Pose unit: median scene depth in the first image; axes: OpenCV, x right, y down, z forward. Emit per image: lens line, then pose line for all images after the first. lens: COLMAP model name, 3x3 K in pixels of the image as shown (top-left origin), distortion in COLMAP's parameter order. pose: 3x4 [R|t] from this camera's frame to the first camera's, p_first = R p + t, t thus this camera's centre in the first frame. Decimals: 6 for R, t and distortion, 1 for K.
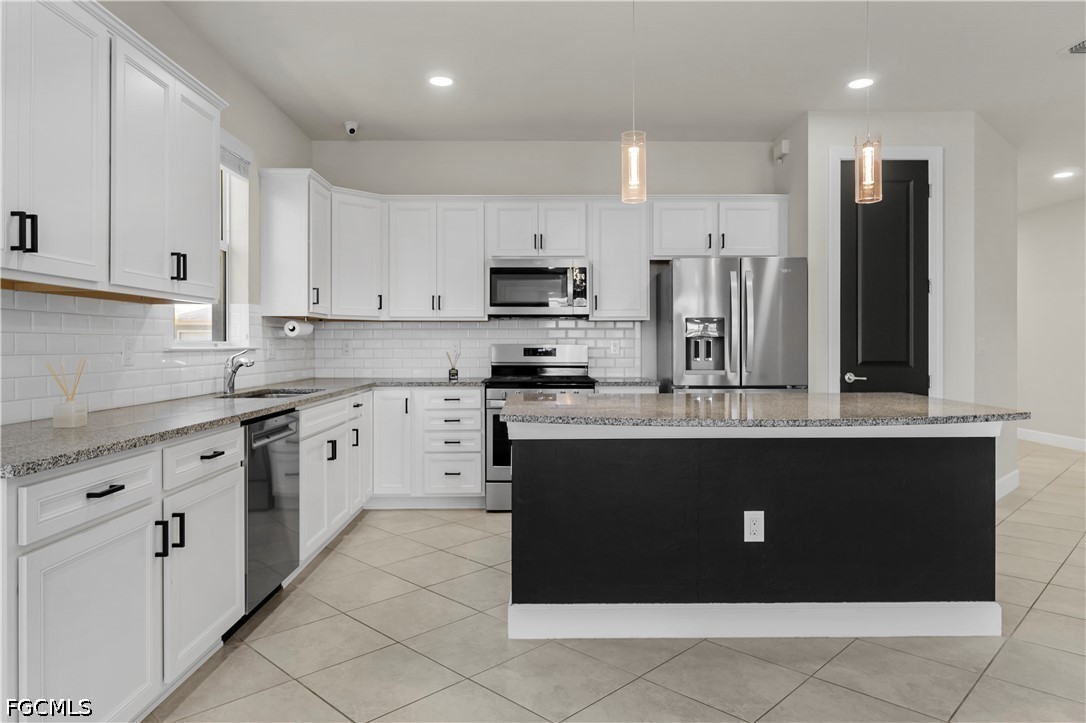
lens RADIAL K [[693.3, 0, 539.5], [0, 693.3, 342.7], [0, 0, 1]] dist [-0.002782, -0.000520]
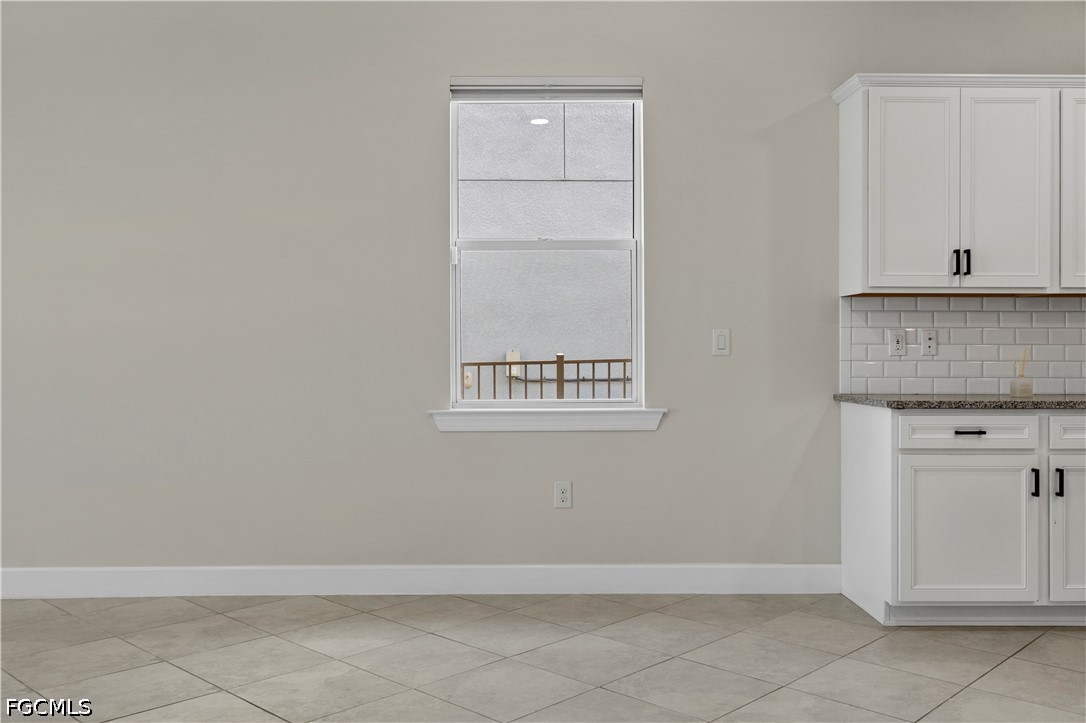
lens RADIAL K [[948.2, 0, 540.2], [0, 948.2, 346.8], [0, 0, 1]] dist [0.001594, -0.001468]
pose [[0.016996, -0.003701, -0.999849, 0.563481], [0.003324, 0.999988, -0.003645, 0.013257], [0.999850, -0.003262, 0.017009, 0.014870]]
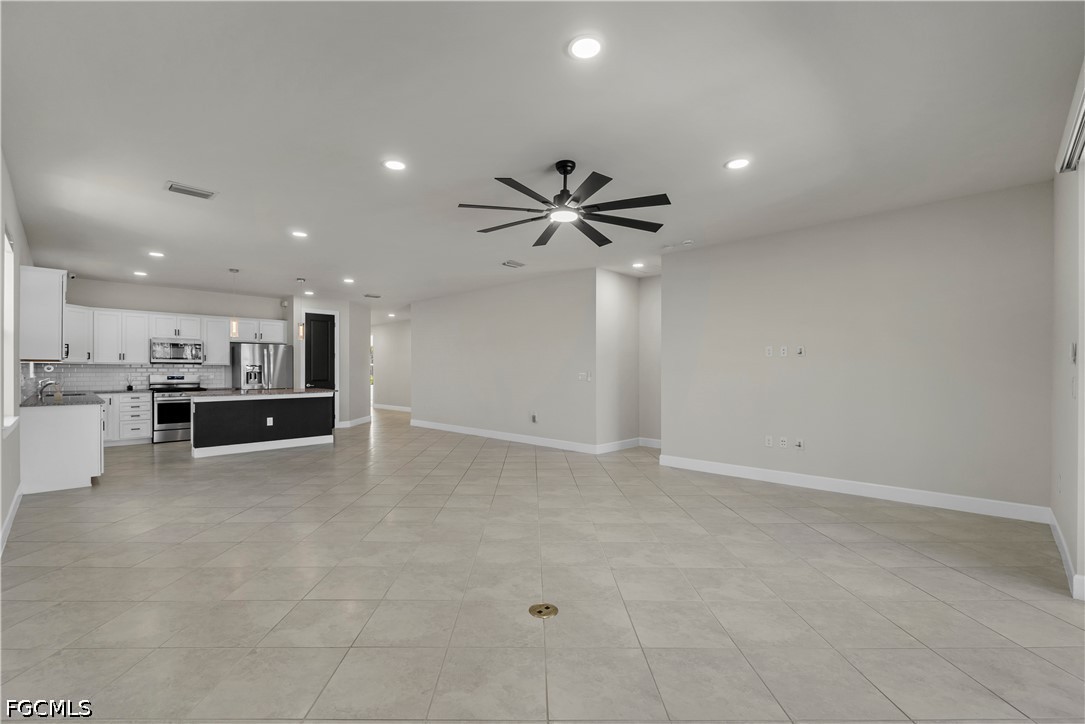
lens RADIAL K [[469.0, 0, 530.0], [0, 469.0, 369.9], [0, 0, 1]] dist [-0.002720, -0.000318]
pose [[0.709946, 0.002958, 0.704250, -0.315735], [-0.002806, 0.999995, -0.001372, -0.017586], [-0.704251, -0.001002, 0.709950, -1.179589]]
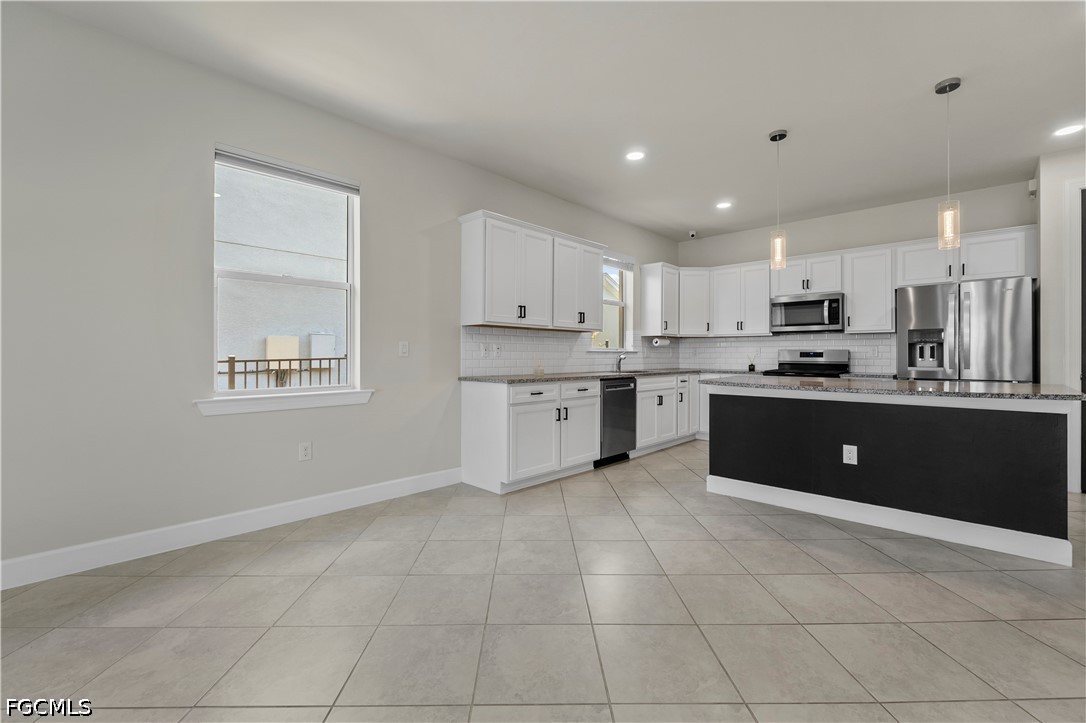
lens RADIAL K [[461.1, 0, 541.1], [0, 461.1, 354.7], [0, 0, 1]] dist [-0.004989, -0.000536]
pose [[0.717300, 0.001961, -0.696761, 0.334804], [-0.000766, 0.999998, 0.002026, 0.013871], [0.696764, -0.000919, 0.717300, -0.191490]]
